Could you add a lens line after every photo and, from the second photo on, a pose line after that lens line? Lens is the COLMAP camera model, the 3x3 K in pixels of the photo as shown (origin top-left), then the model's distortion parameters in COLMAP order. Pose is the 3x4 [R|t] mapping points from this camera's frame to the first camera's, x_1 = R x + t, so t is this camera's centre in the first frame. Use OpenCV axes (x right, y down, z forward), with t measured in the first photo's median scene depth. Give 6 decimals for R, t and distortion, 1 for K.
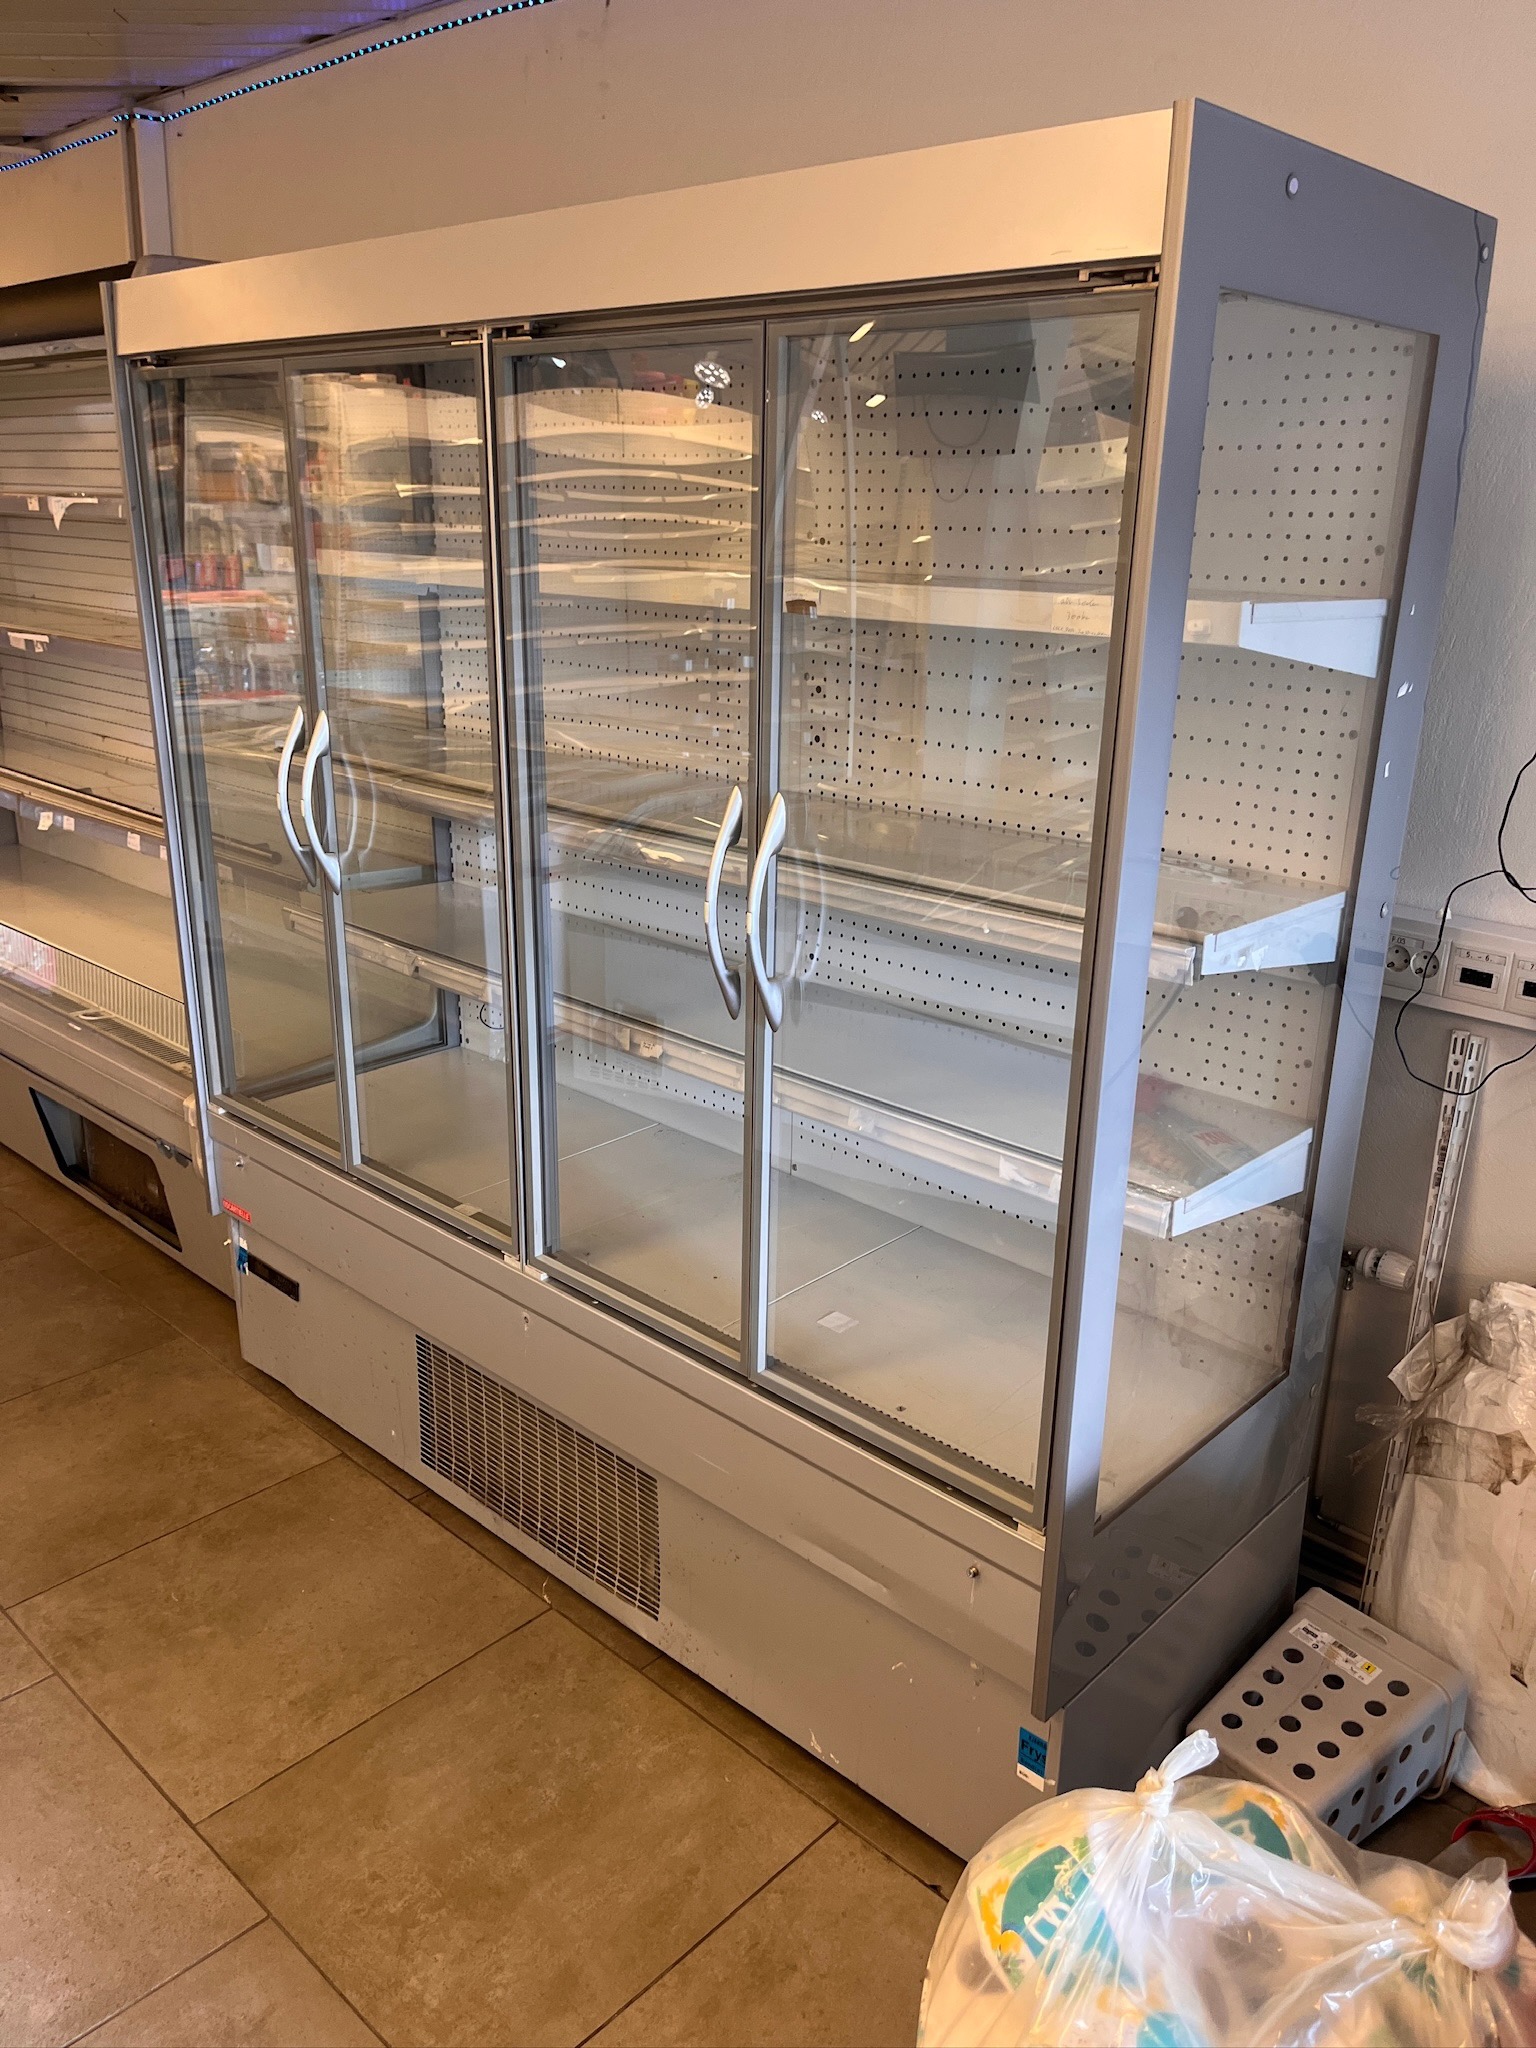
lens RADIAL K [[1561.0, 0, 760.1], [0, 1561.0, 1026.5], [0, 0, 1]] dist [0.057859, -0.125059]
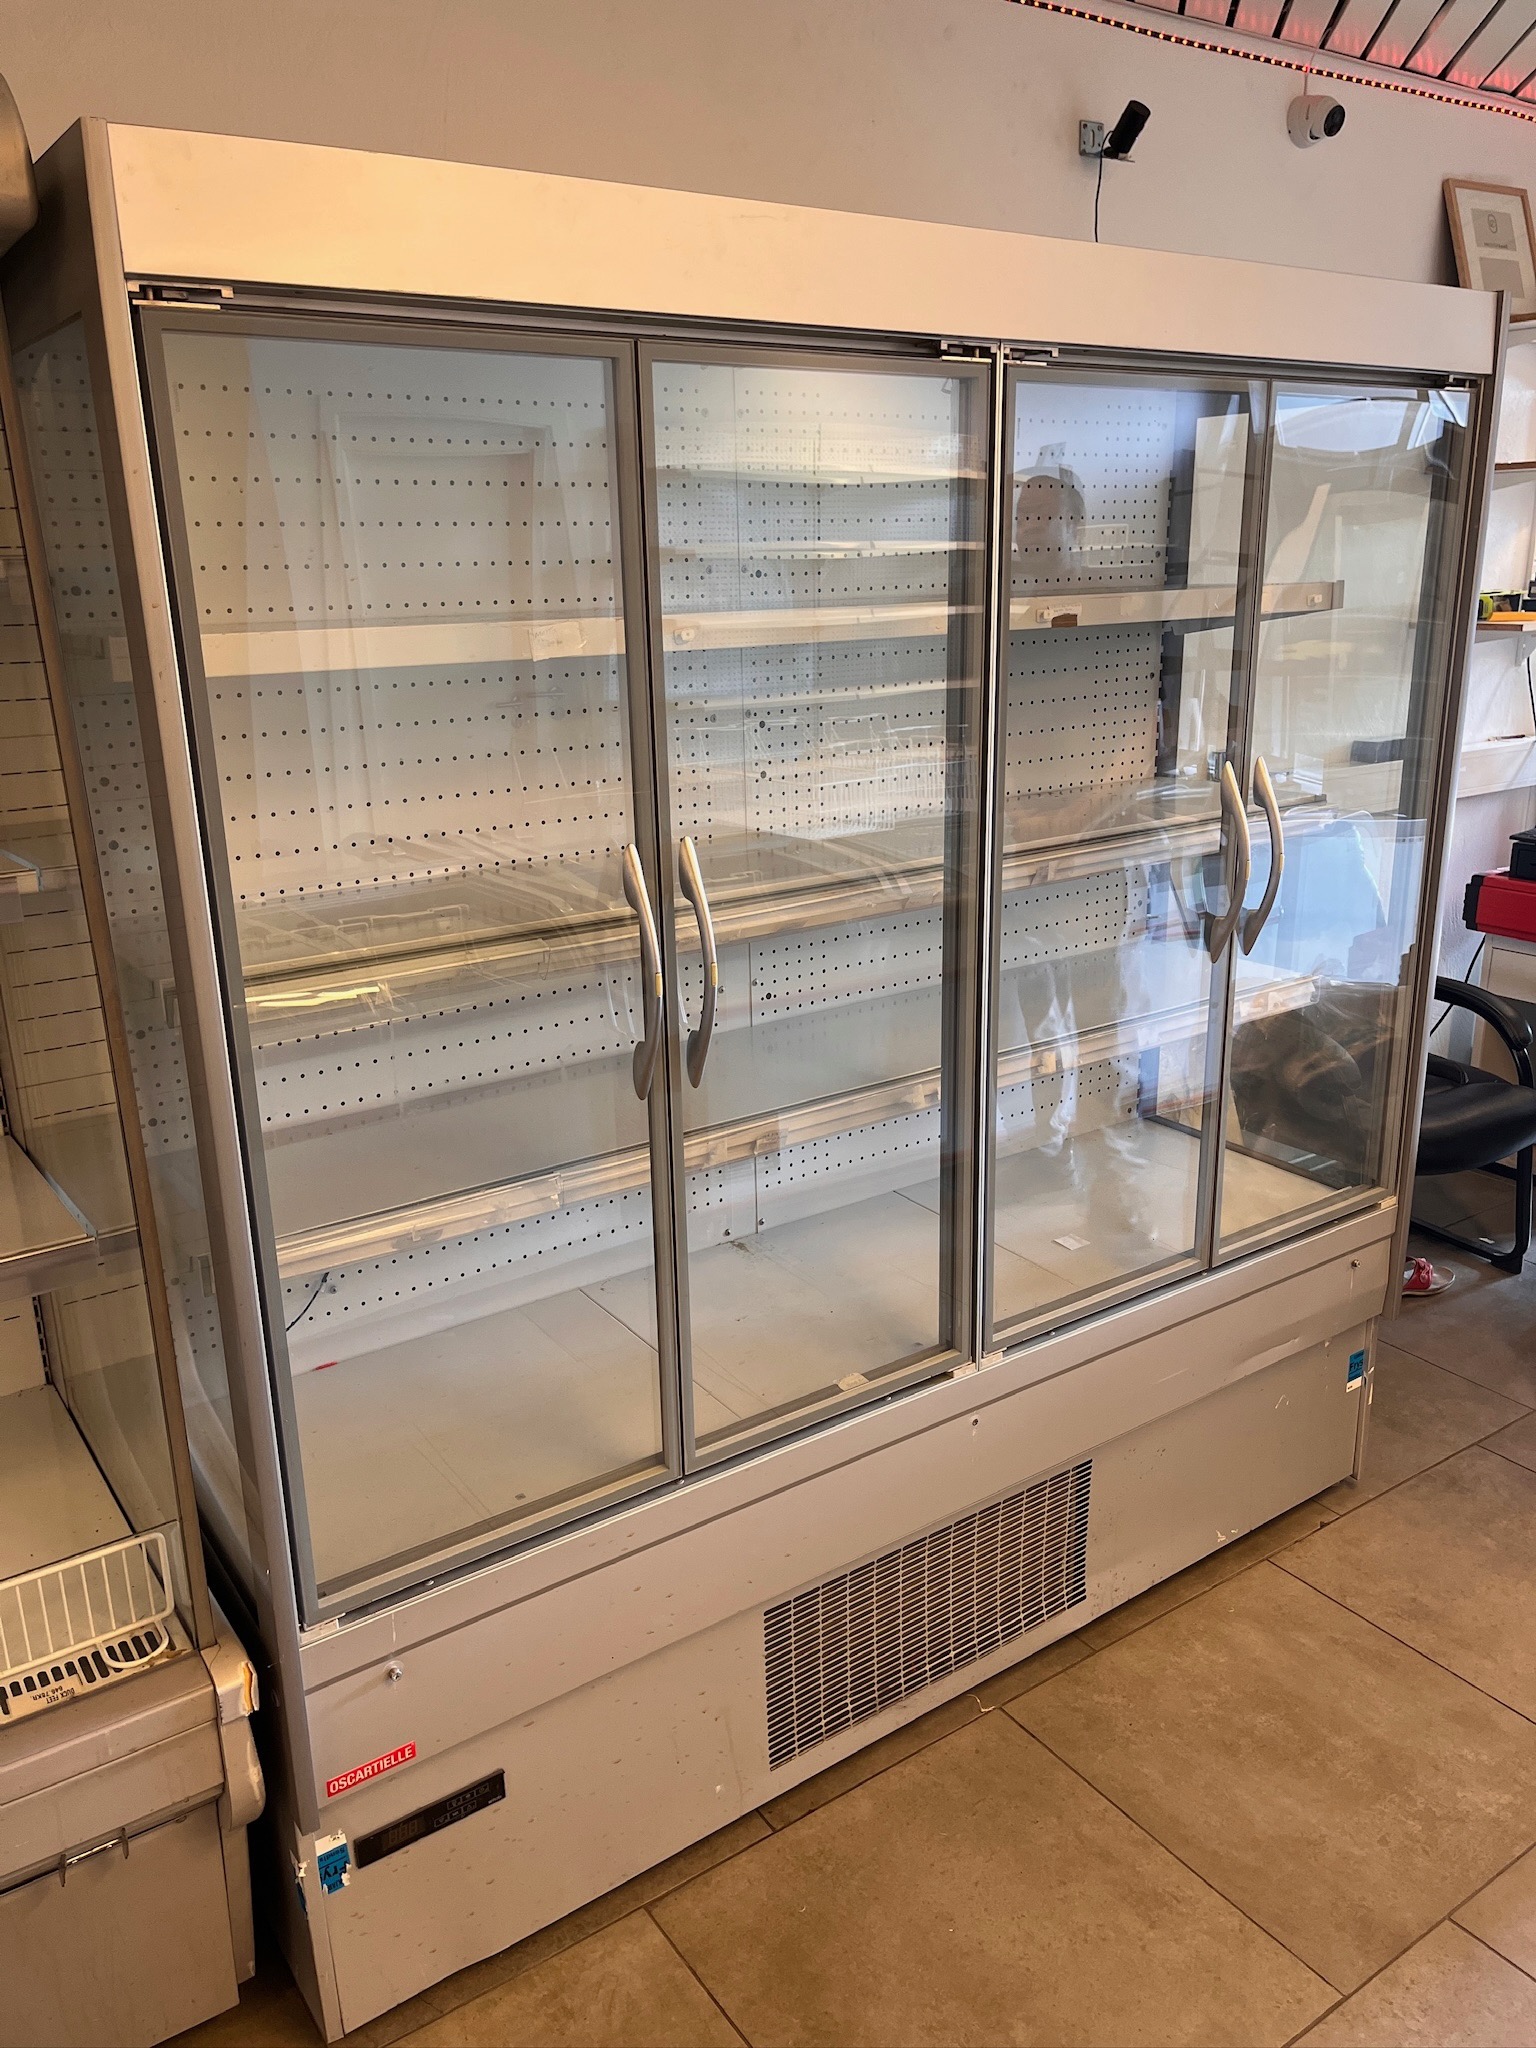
lens RADIAL K [[1561.0, 0, 760.1], [0, 1561.0, 1026.5], [0, 0, 1]] dist [0.057859, -0.125059]
pose [[0.207196, -0.299897, 0.931199, -0.994055], [0.337403, 0.915359, 0.219721, -0.275880], [-0.918275, 0.268664, 0.290845, 0.822580]]
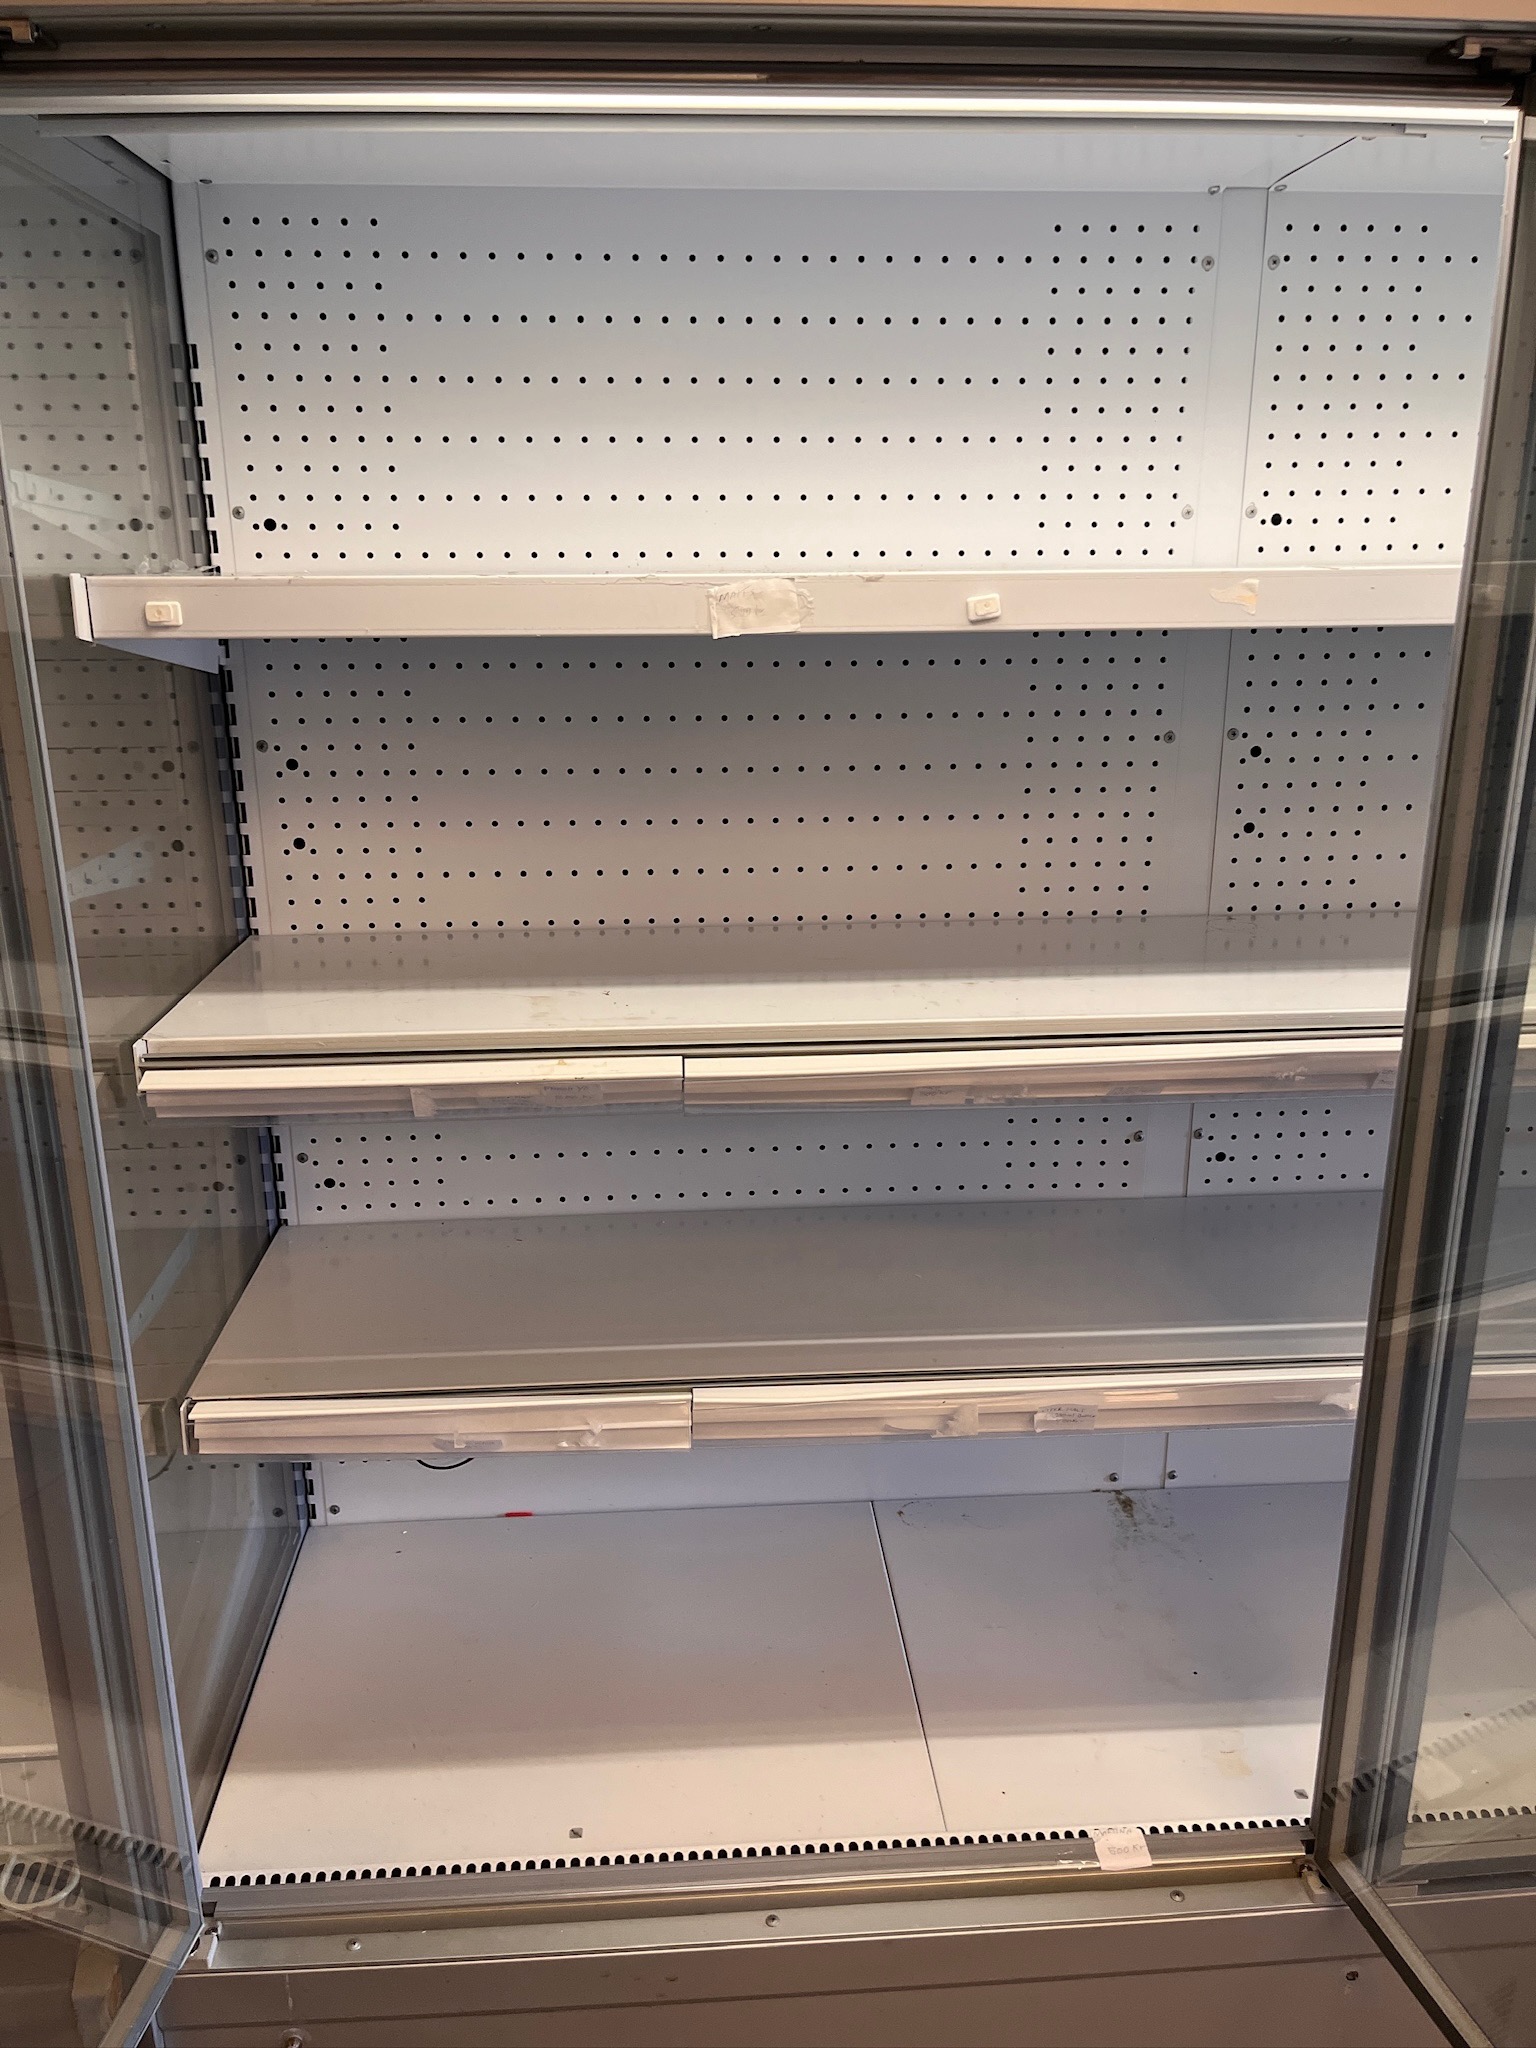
lens RADIAL K [[1561.0, 0, 760.1], [0, 1561.0, 1026.5], [0, 0, 1]] dist [0.057859, -0.125059]
pose [[0.682591, -0.232874, 0.692705, -0.608041], [0.251643, 0.964801, 0.076378, -0.221878], [-0.686109, 0.122180, 0.717166, 0.744235]]
